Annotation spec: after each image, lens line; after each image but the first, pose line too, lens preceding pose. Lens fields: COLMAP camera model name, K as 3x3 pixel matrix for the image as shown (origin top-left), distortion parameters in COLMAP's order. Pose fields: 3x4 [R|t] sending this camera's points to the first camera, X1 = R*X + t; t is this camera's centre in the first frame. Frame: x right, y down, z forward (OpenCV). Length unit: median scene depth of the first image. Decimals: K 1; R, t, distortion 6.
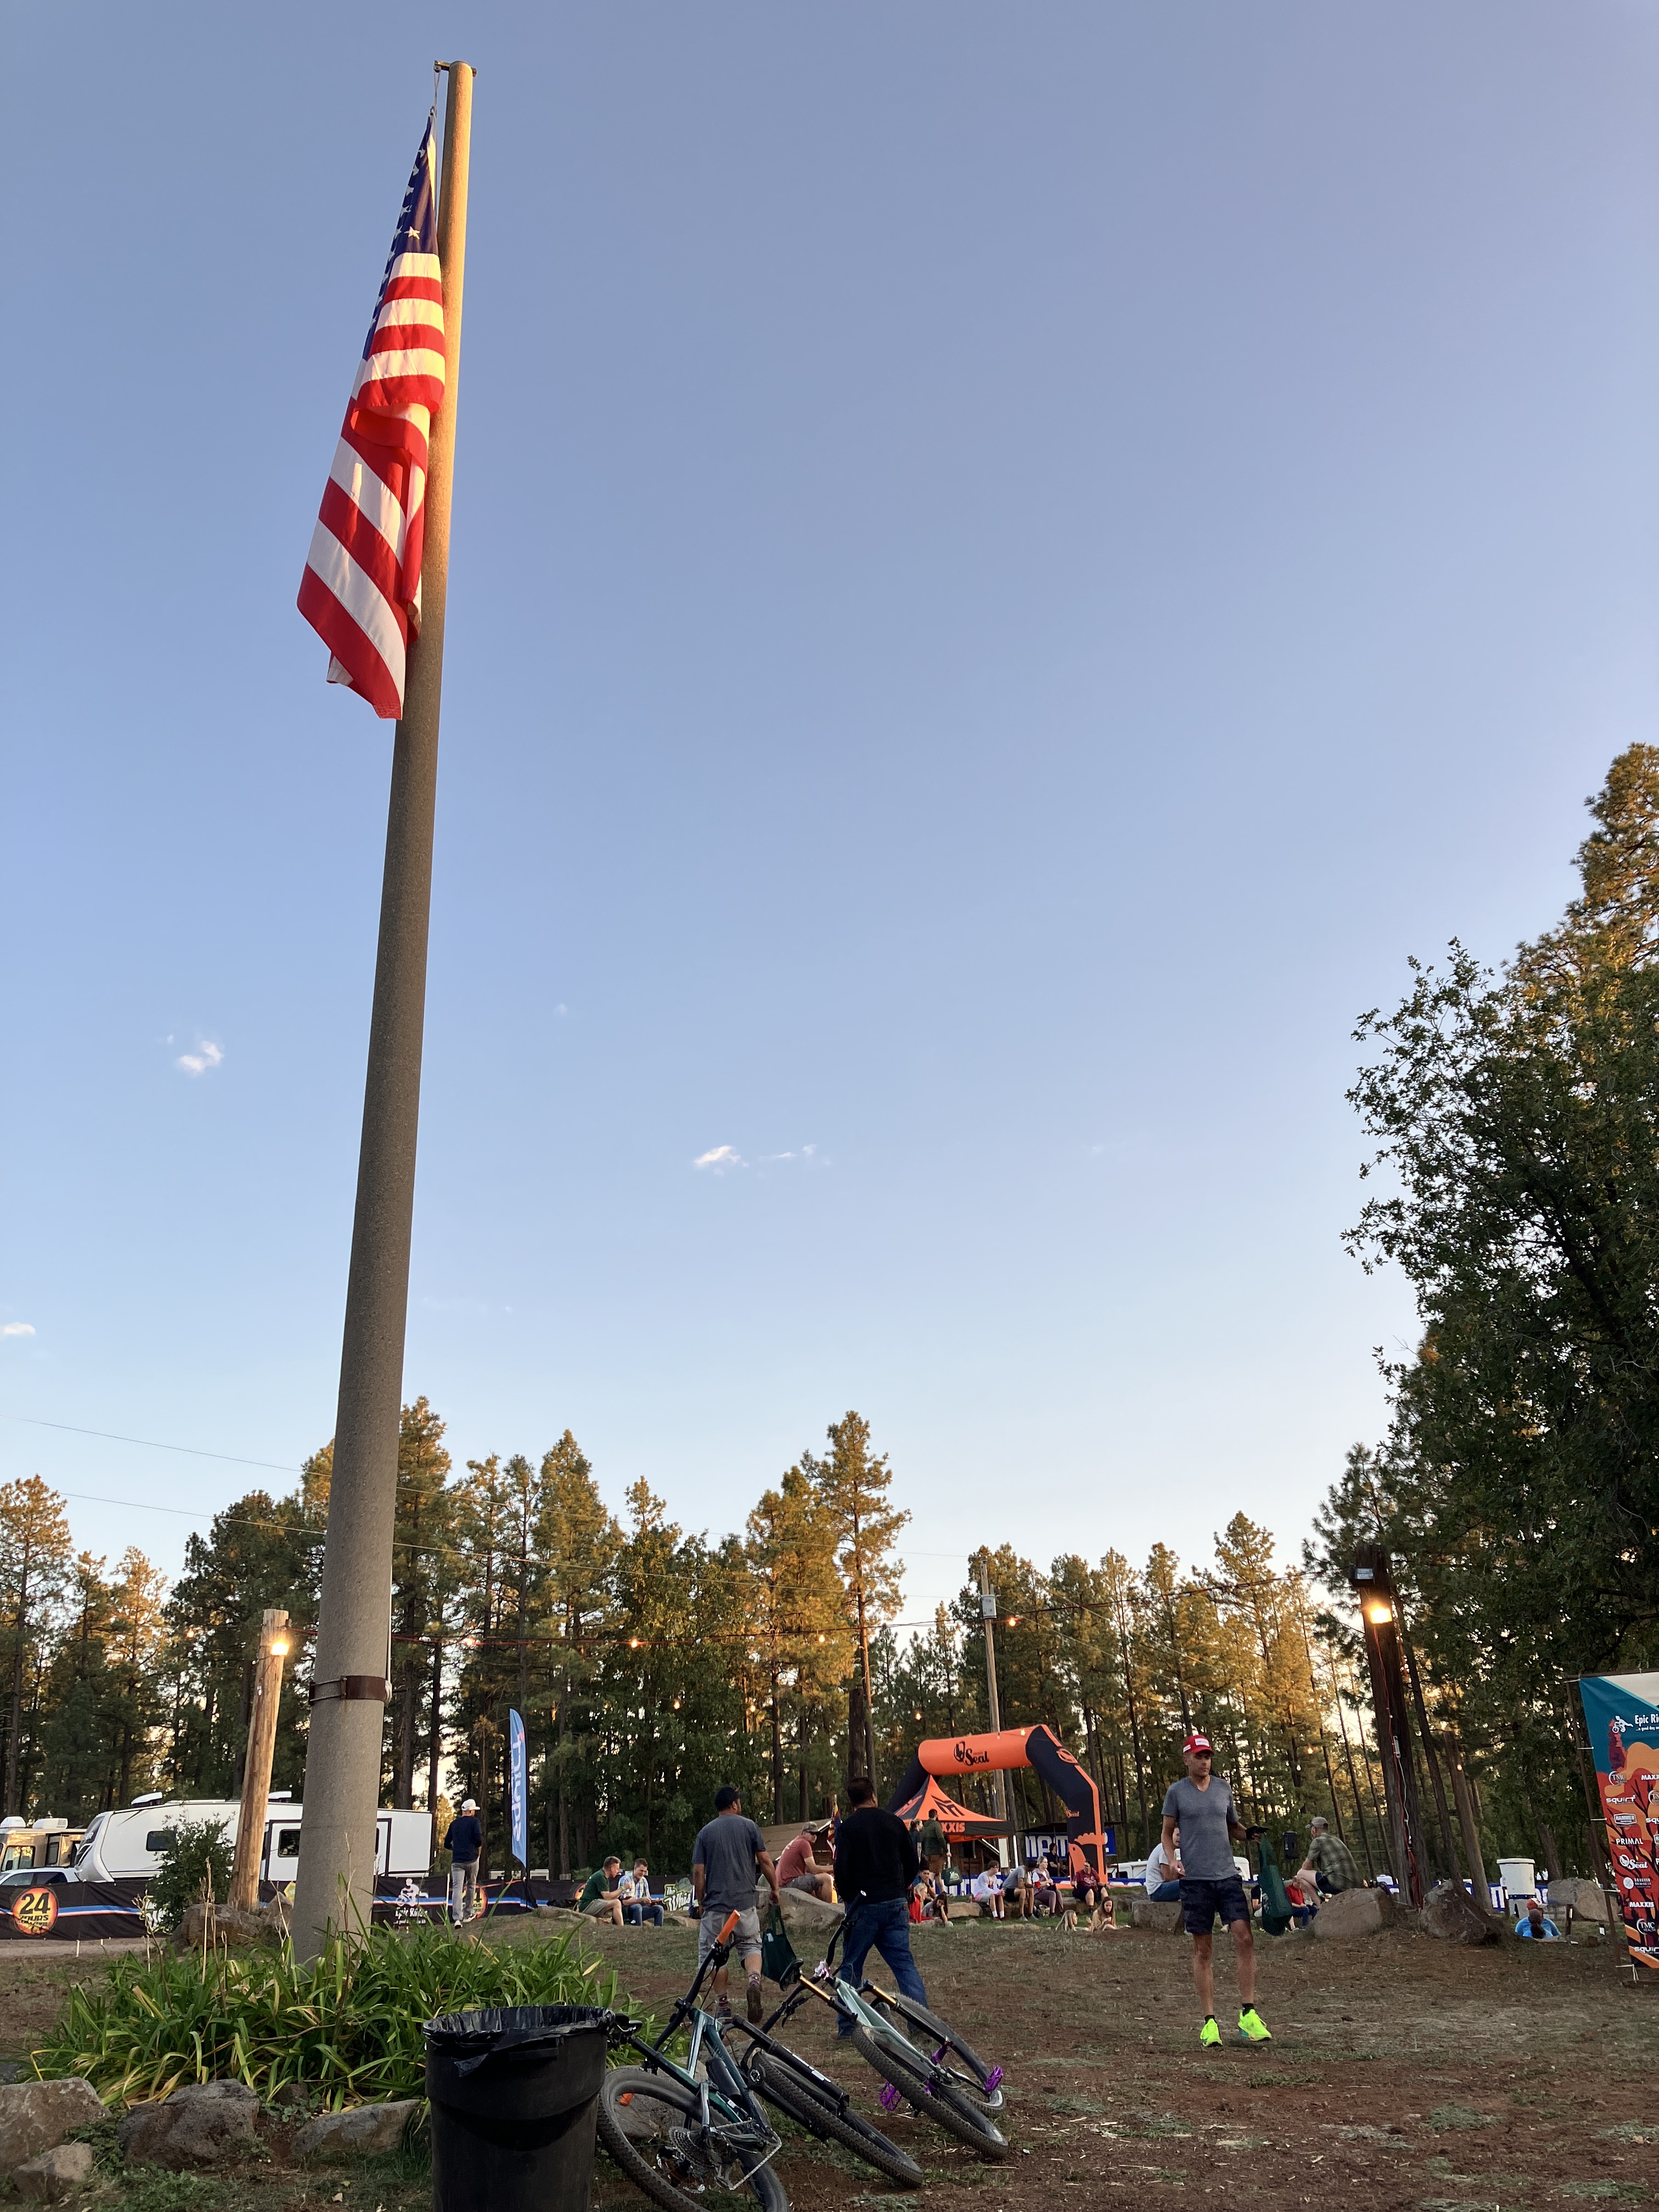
lens RADIAL K [[1795.8, 0, 849.7], [0, 1795.8, 1092.4], [0, 0, 1]] dist [0.030183, -0.025999]
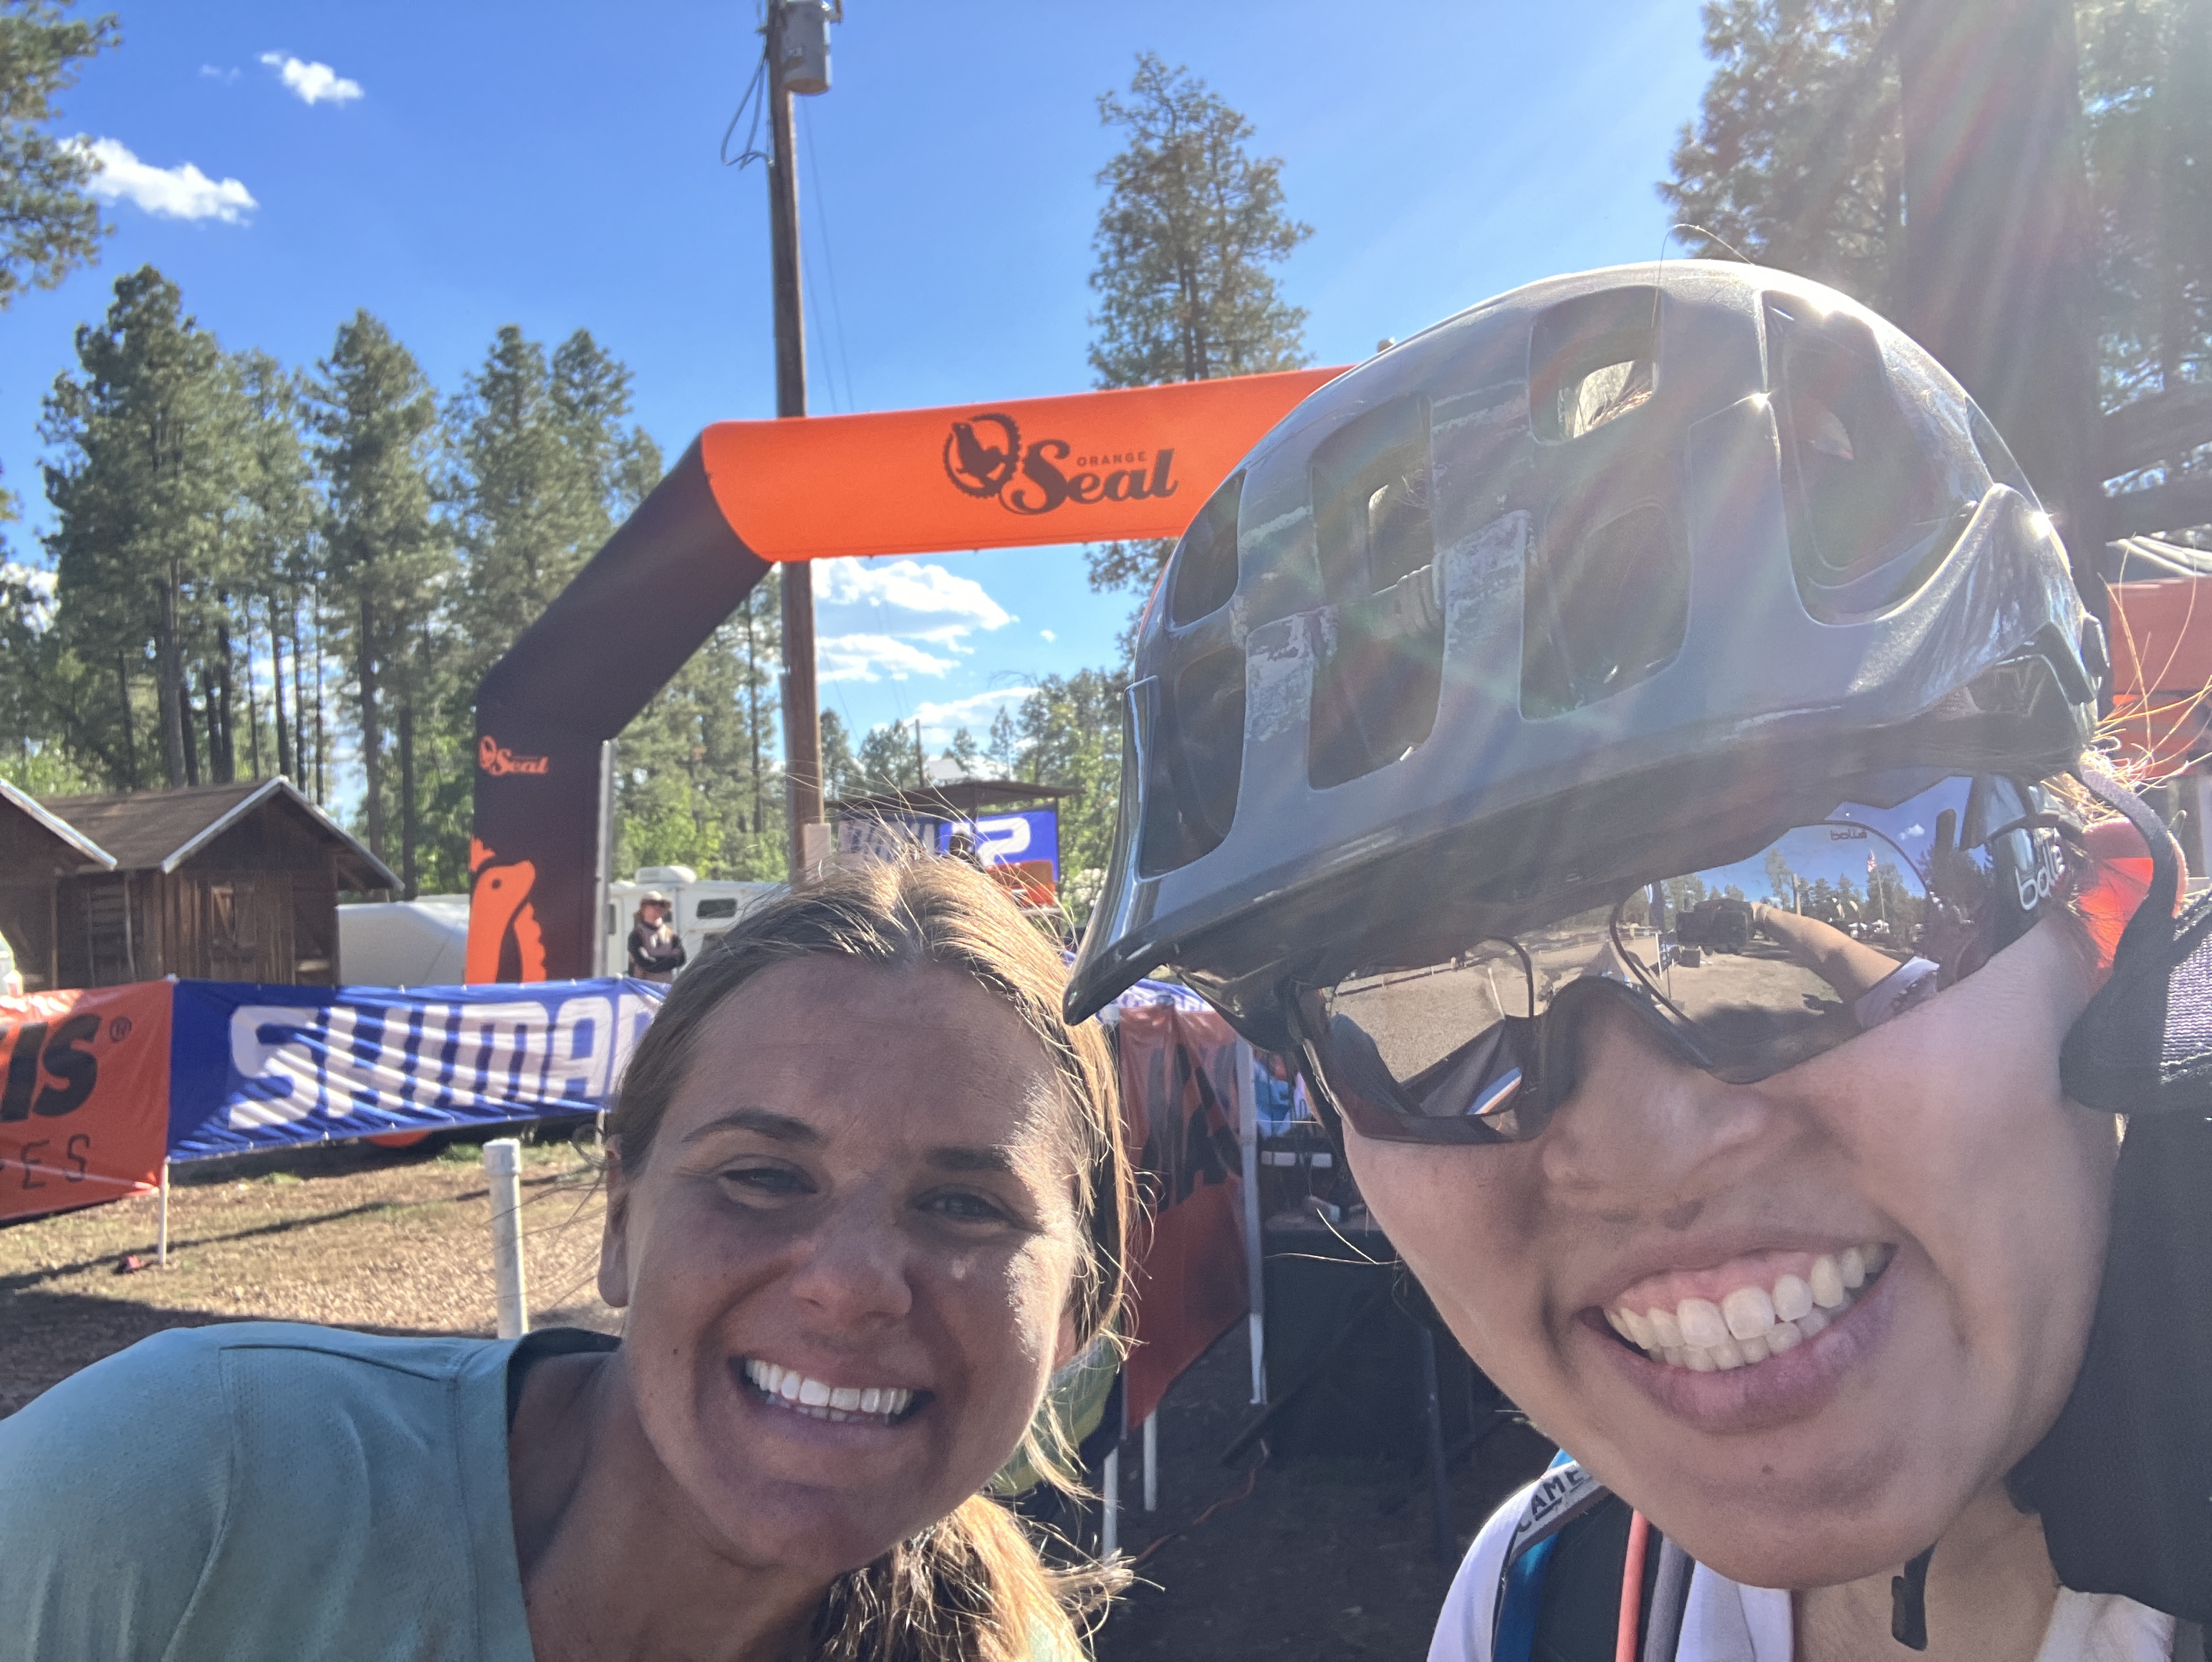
lens RADIAL K [[2048.7, 0, 1105.2], [0, 2048.7, 833.7], [0, 0, 1]] dist [0.002673, 0.000000]
pose [[0.807148, 0.039246, 0.589044, -0.045460], [-0.257463, 0.921300, 0.291409, 0.208032], [-0.531249, -0.386867, 0.753730, 0.492241]]
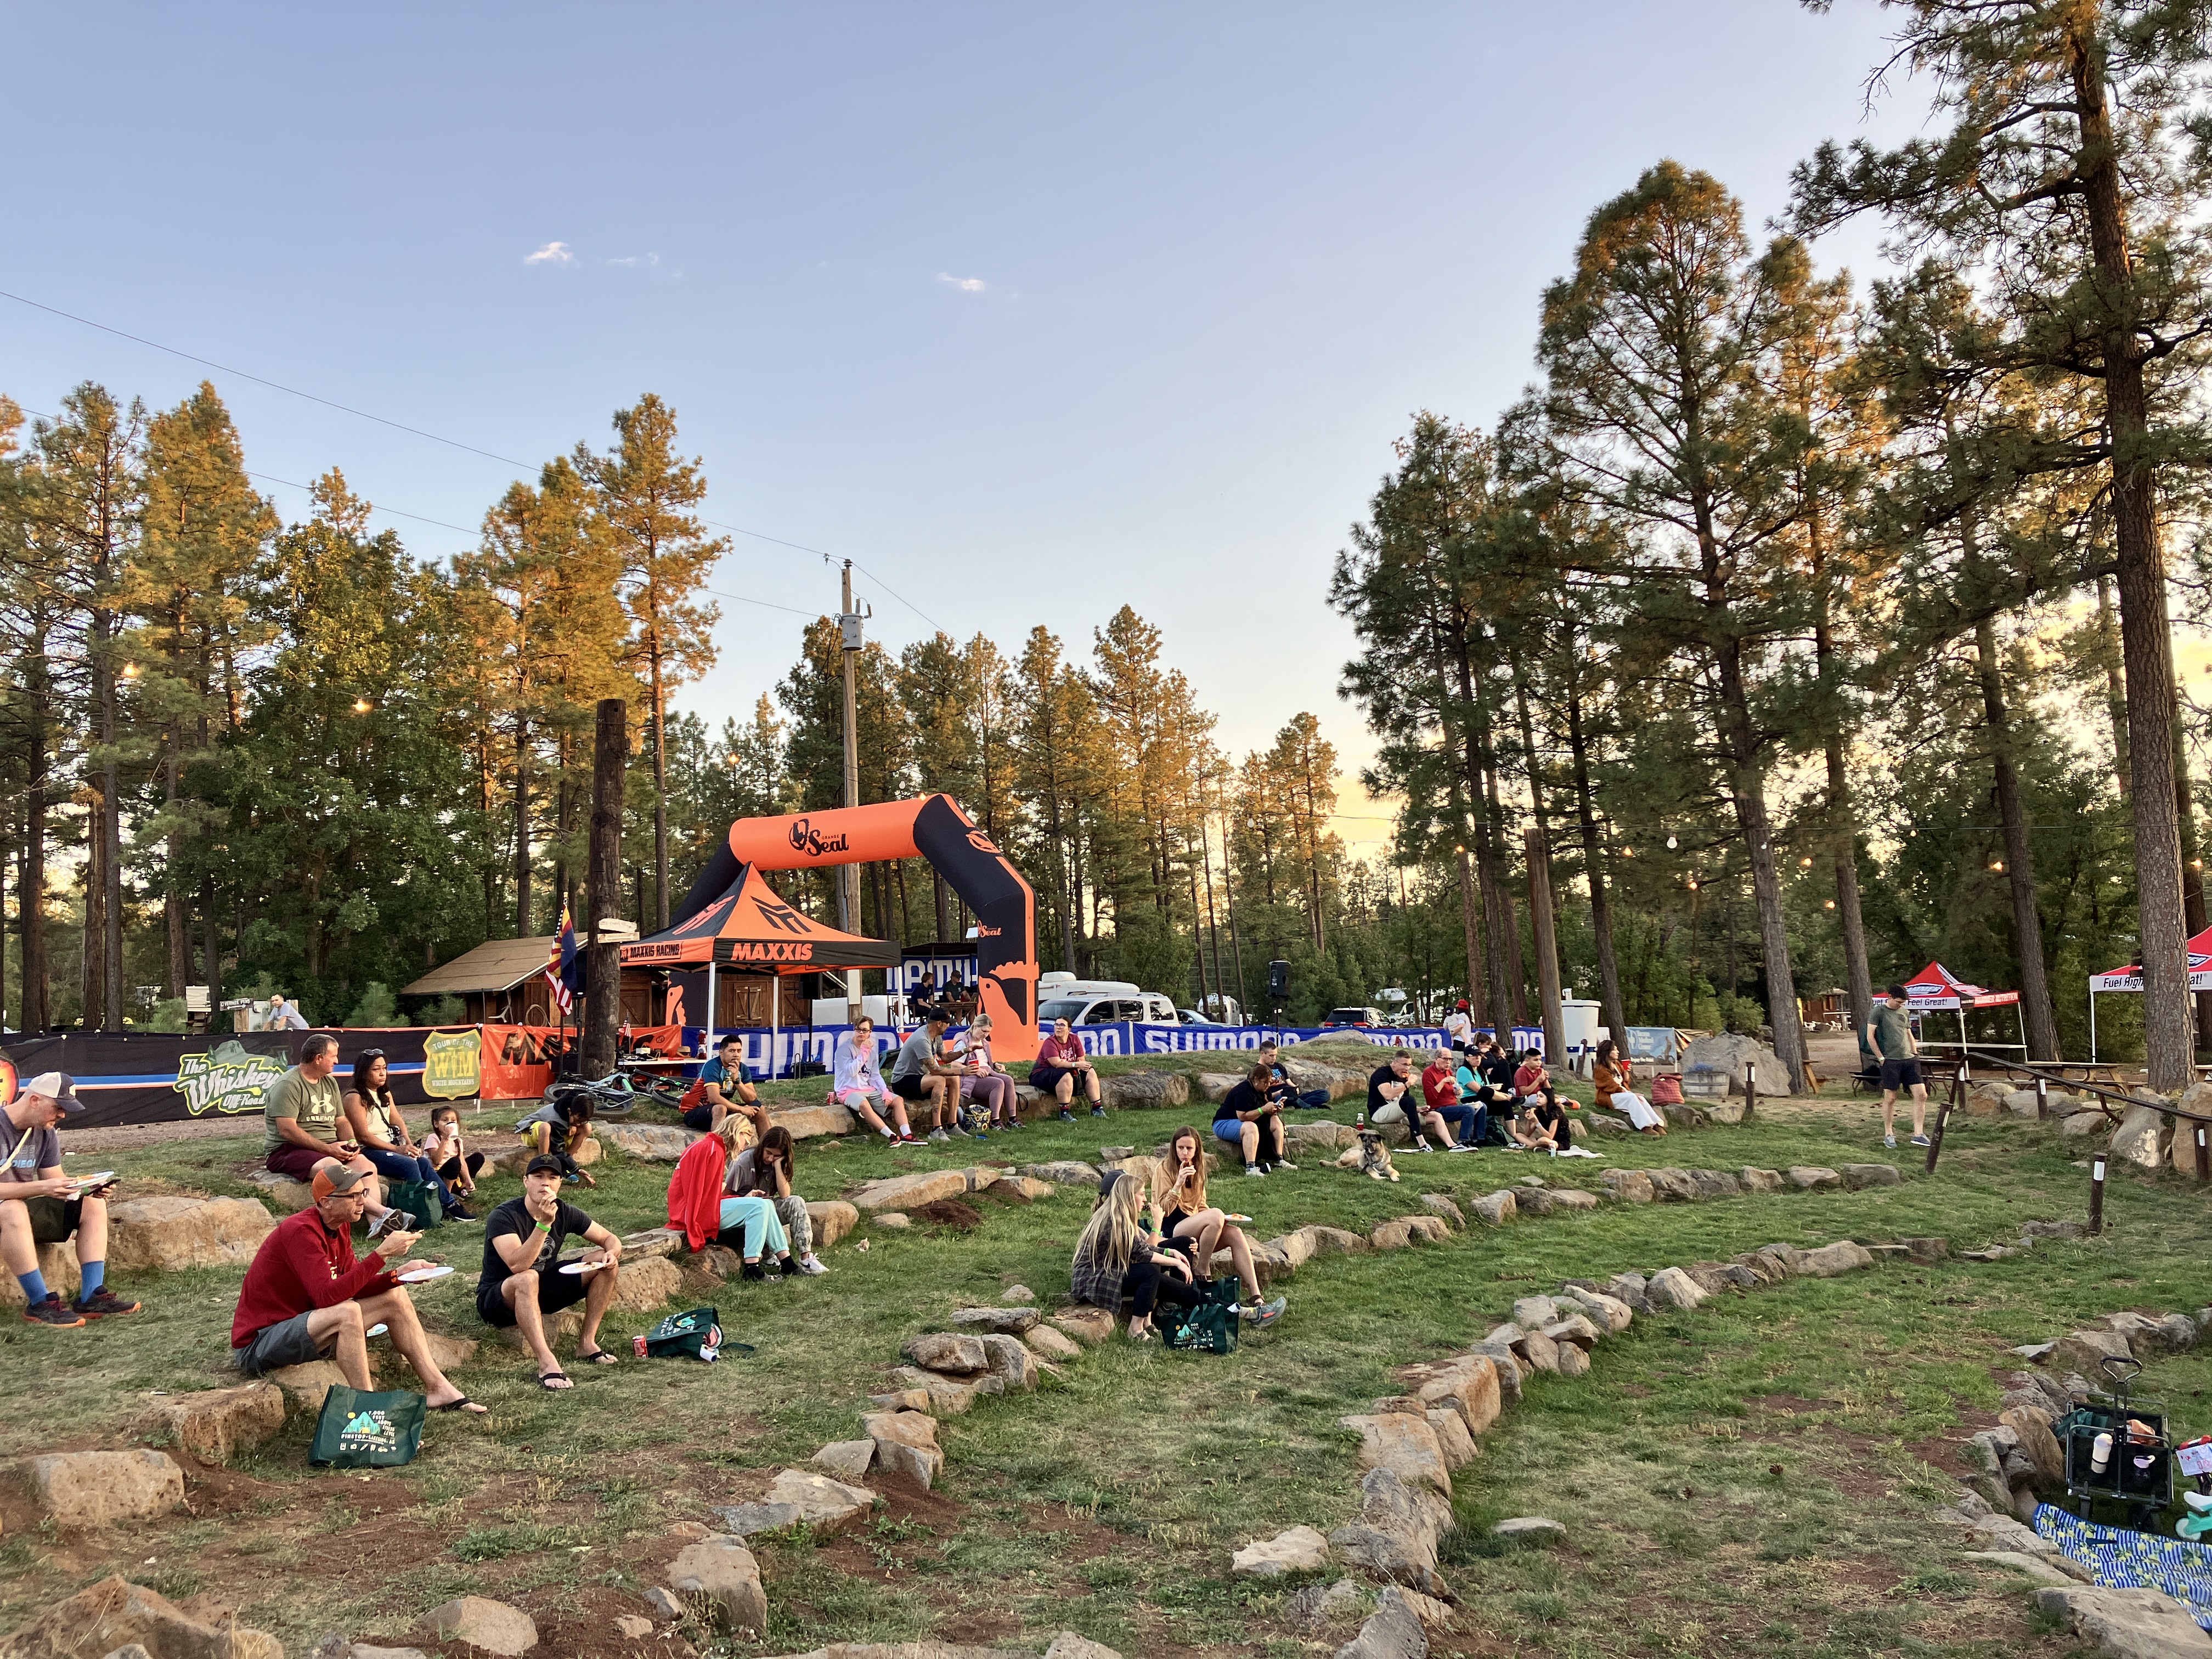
lens RADIAL K [[1795.8, 0, 1112.1], [0, 1795.8, 838.2], [0, 0, 1]] dist [0.030183, -0.025999]
pose [[0.969621, 0.029691, 0.242804, 0.010278], [-0.106706, 0.944525, 0.310624, 0.105509], [-0.220111, -0.327096, 0.918999, 0.264331]]
